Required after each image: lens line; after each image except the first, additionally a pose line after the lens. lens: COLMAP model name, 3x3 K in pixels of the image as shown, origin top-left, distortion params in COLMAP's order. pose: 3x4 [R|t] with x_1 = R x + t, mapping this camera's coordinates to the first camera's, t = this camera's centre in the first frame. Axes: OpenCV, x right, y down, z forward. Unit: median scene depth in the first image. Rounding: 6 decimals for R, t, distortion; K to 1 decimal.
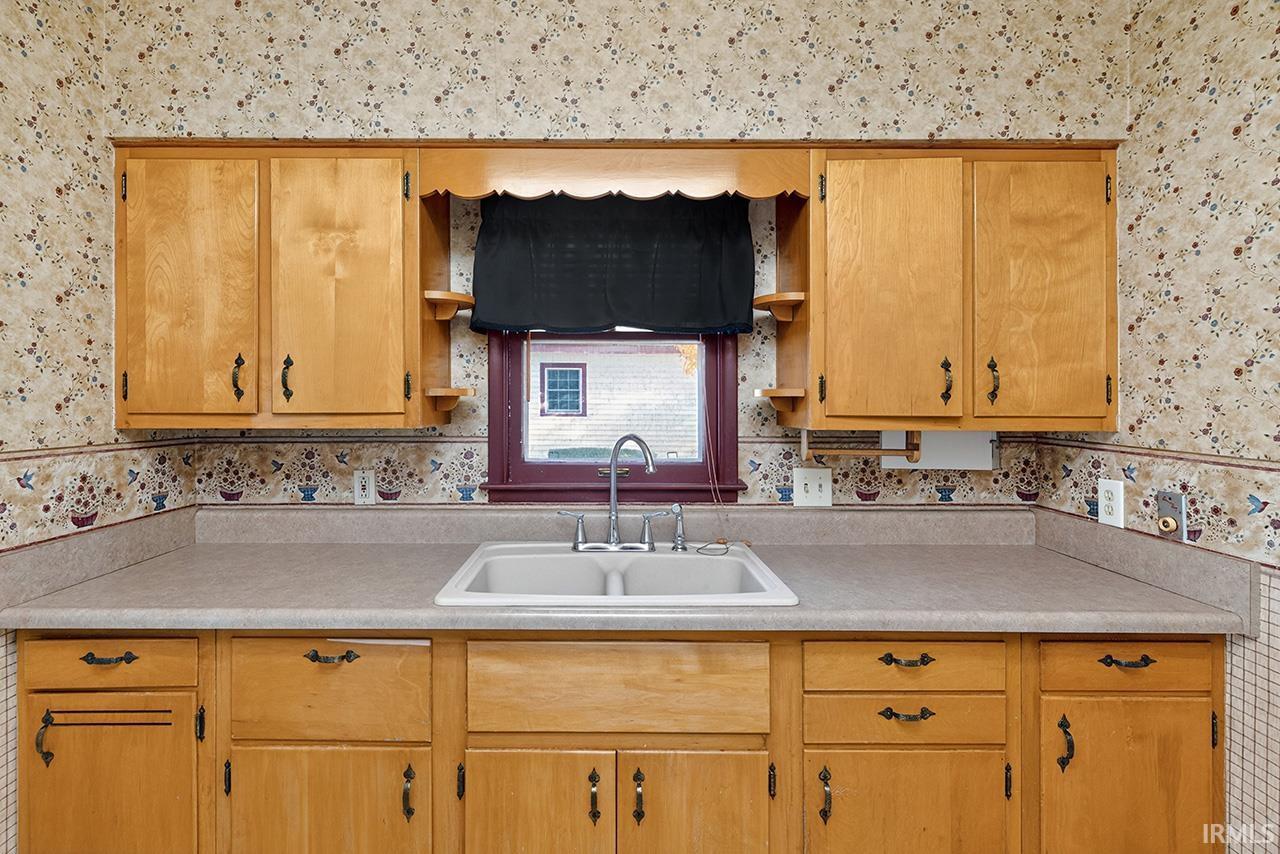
lens RADIAL K [[605.5, 0, 603.5], [0, 605.5, 398.3], [0, 0, 1]] dist [0.000205, 0.000599]
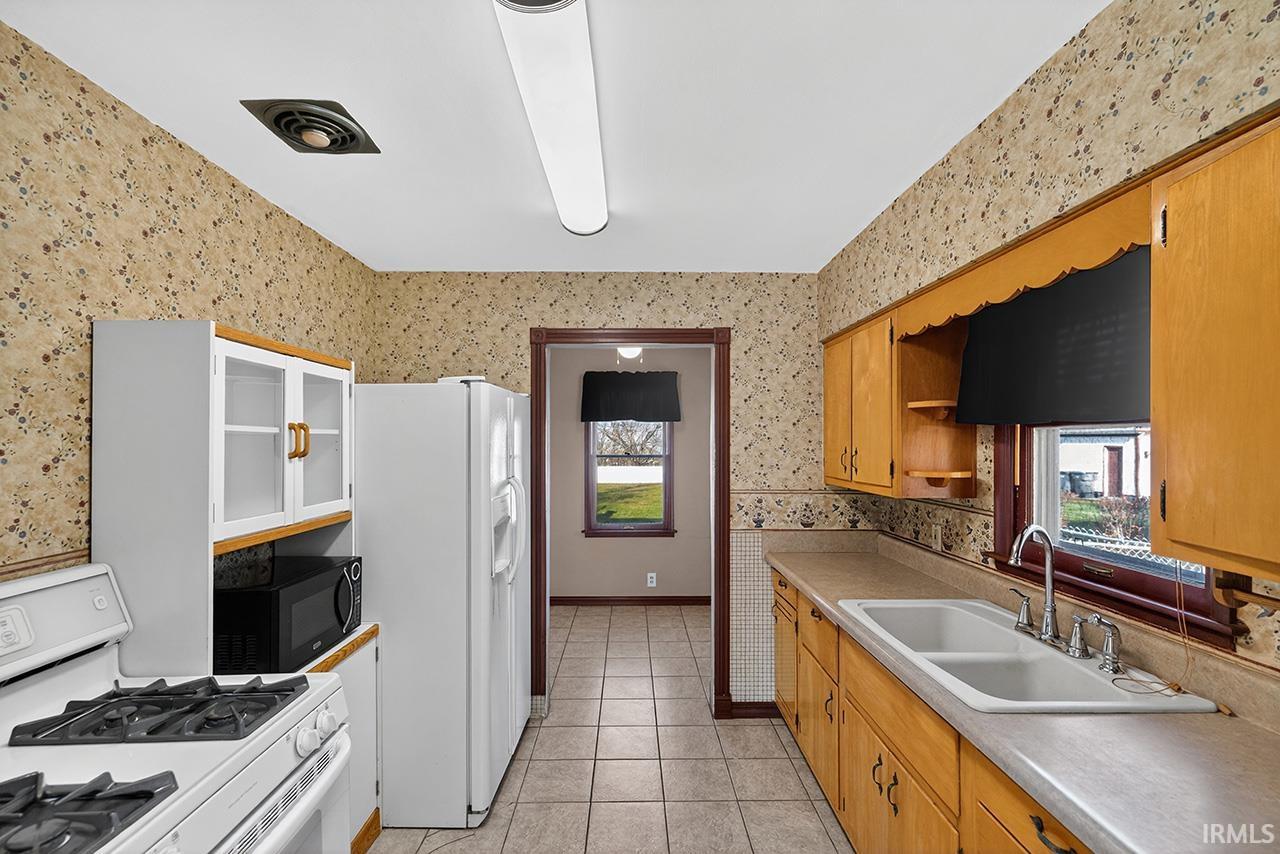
lens RADIAL K [[552.2, 0, 636.8], [0, 552.2, 438.1], [0, 0, 1]] dist [-0.000593, 0.000559]
pose [[0.004800, -0.005798, -0.999972, 1.024681], [0.005727, 0.999967, -0.005770, -0.091654], [0.999972, -0.005699, 0.004833, 0.356530]]
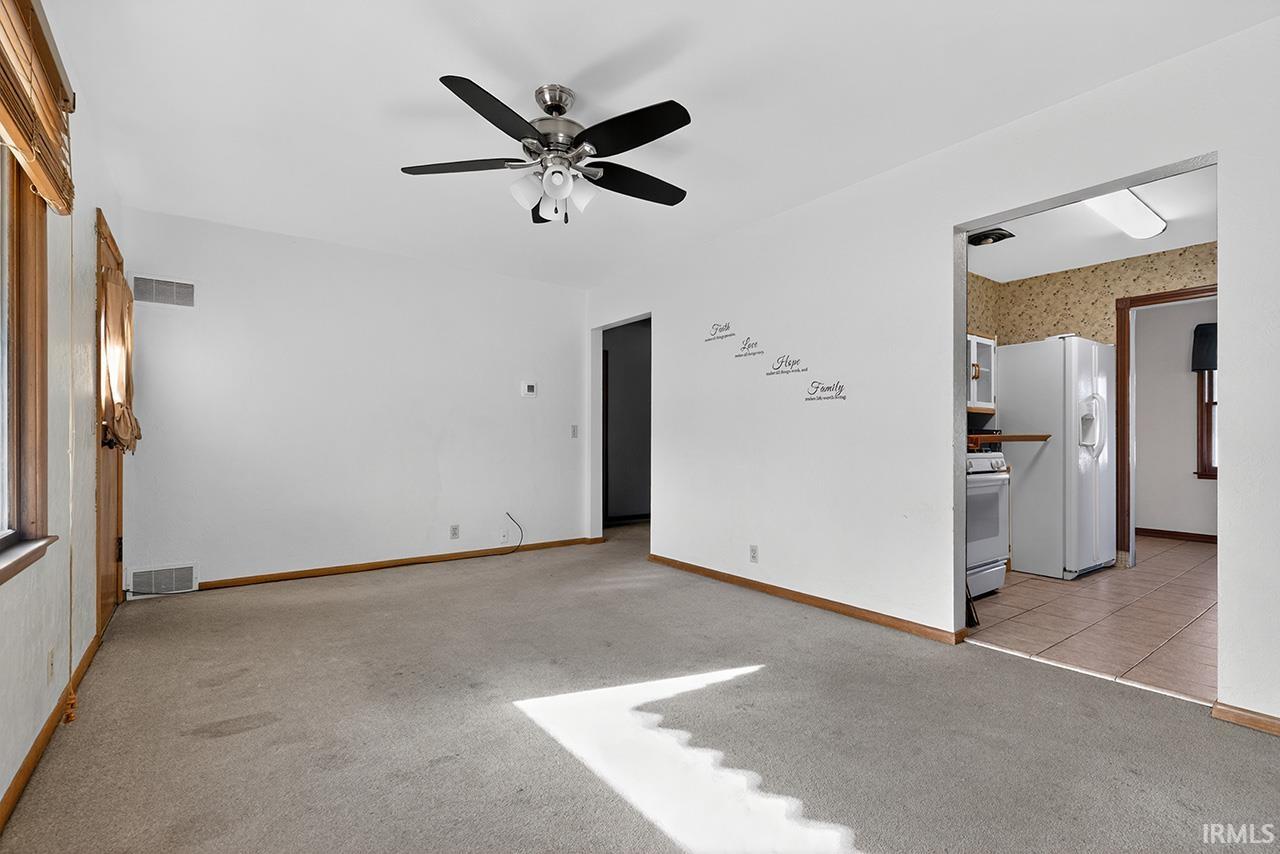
lens RADIAL K [[578.2, 0, 641.2], [0, 578.2, 439.0], [0, 0, 1]] dist [-0.000758, -0.000120]
pose [[-0.805797, -0.004883, -0.592171, 2.701575], [-0.001278, 0.999978, -0.006507, 0.229085], [0.592190, -0.004487, -0.805786, 0.904446]]
